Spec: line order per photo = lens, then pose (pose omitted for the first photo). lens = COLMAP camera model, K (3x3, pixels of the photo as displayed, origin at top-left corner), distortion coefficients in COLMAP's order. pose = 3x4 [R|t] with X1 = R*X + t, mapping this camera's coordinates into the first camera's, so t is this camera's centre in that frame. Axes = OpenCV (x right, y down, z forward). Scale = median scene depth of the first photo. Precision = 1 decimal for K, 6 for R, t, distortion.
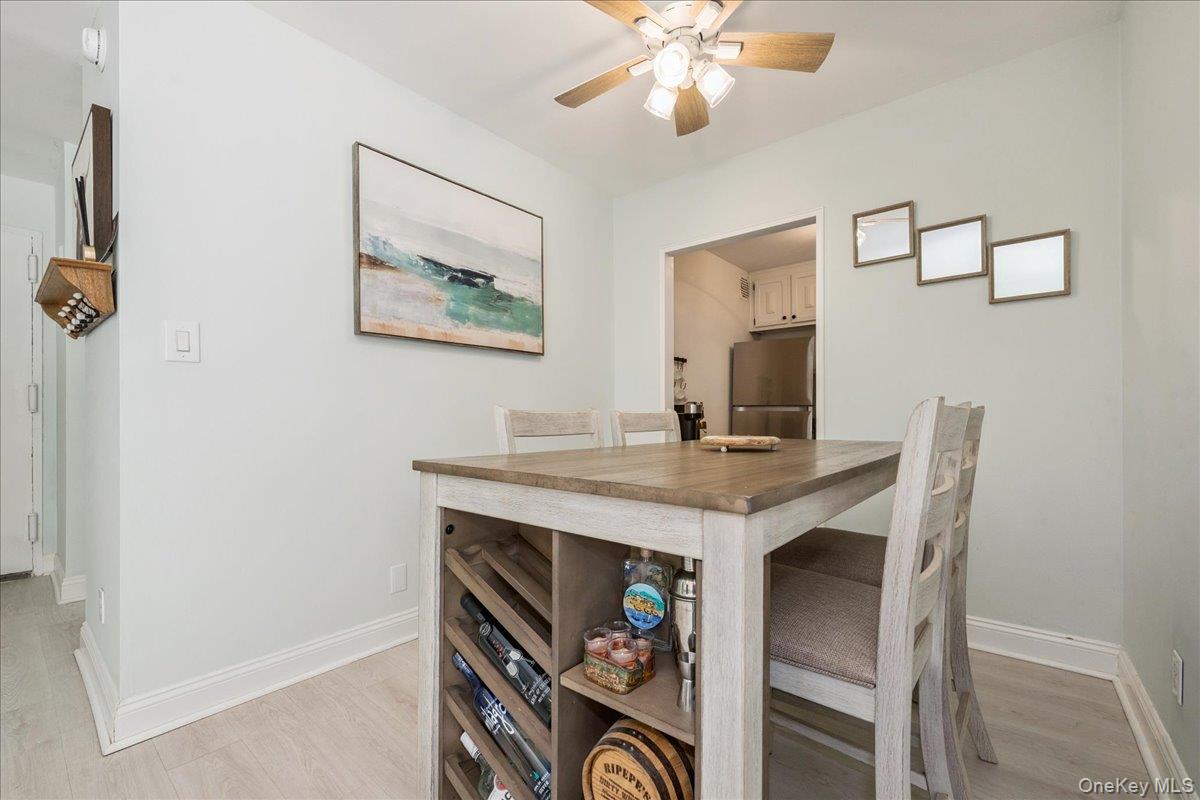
lens RADIAL K [[491.5, 0, 603.2], [0, 491.5, 416.2], [0, 0, 1]] dist [-0.001904, -0.000168]
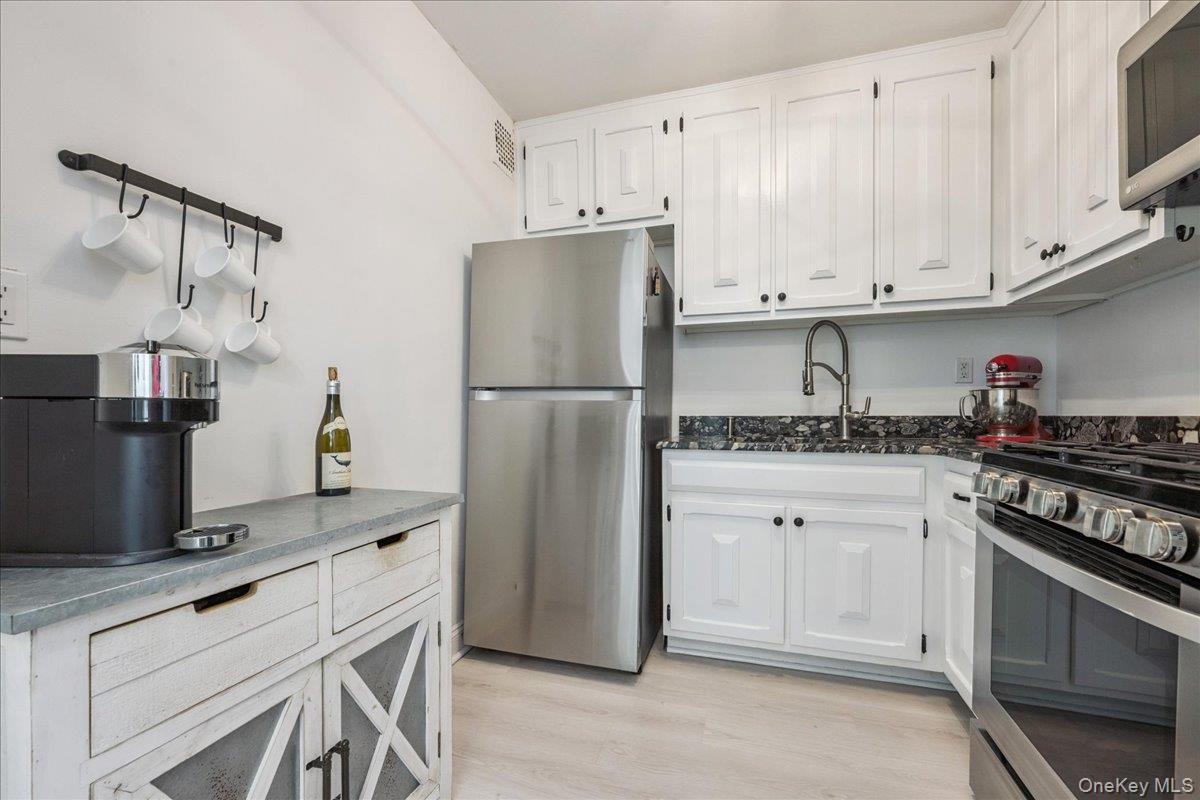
lens RADIAL K [[491.5, 0, 603.2], [0, 491.5, 416.2], [0, 0, 1]] dist [-0.001904, -0.000168]
pose [[0.925517, 0.000041, 0.378706, 0.278930], [-0.002904, 0.999971, 0.006988, -0.000541], [-0.378695, -0.007567, 0.925491, 0.738380]]
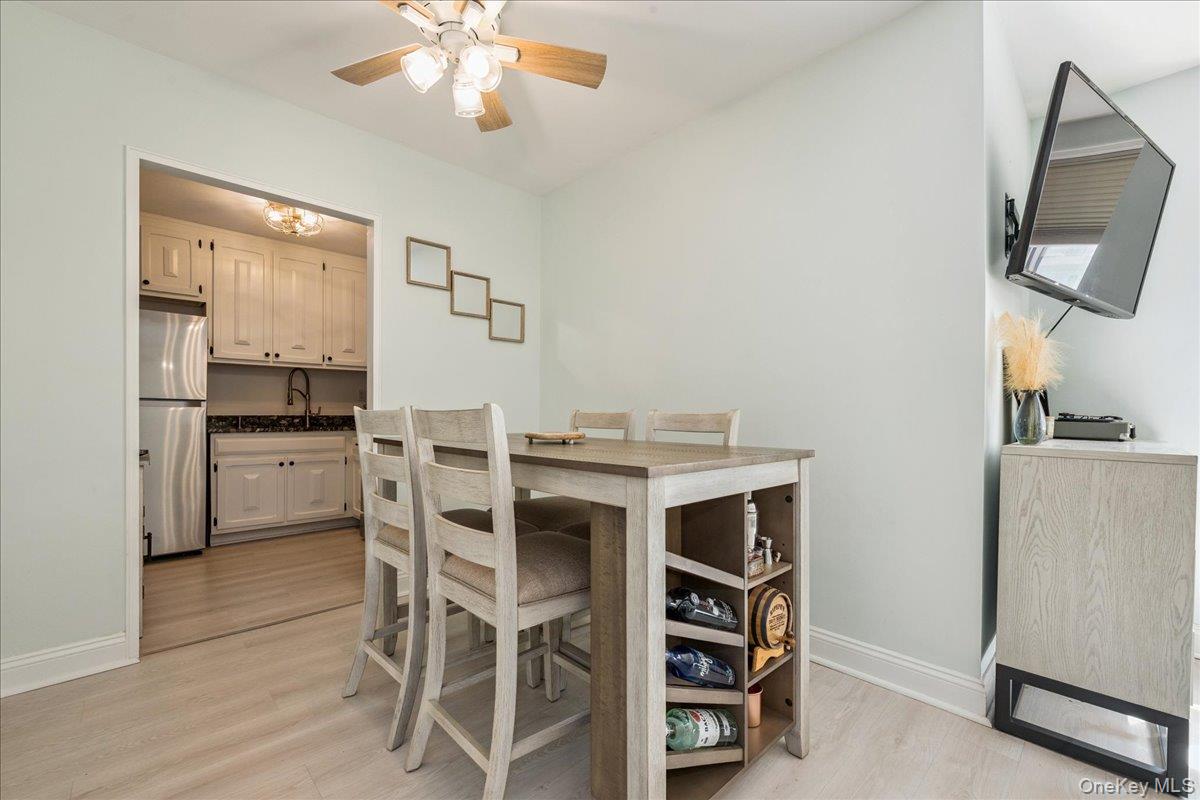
lens RADIAL K [[491.5, 0, 603.2], [0, 491.5, 416.2], [0, 0, 1]] dist [-0.001904, -0.000168]
pose [[0.110212, 0.000428, 0.993908, -0.384435], [-0.004713, 0.999989, 0.000092, 0.000786], [-0.993897, -0.004694, 0.110213, 0.296981]]
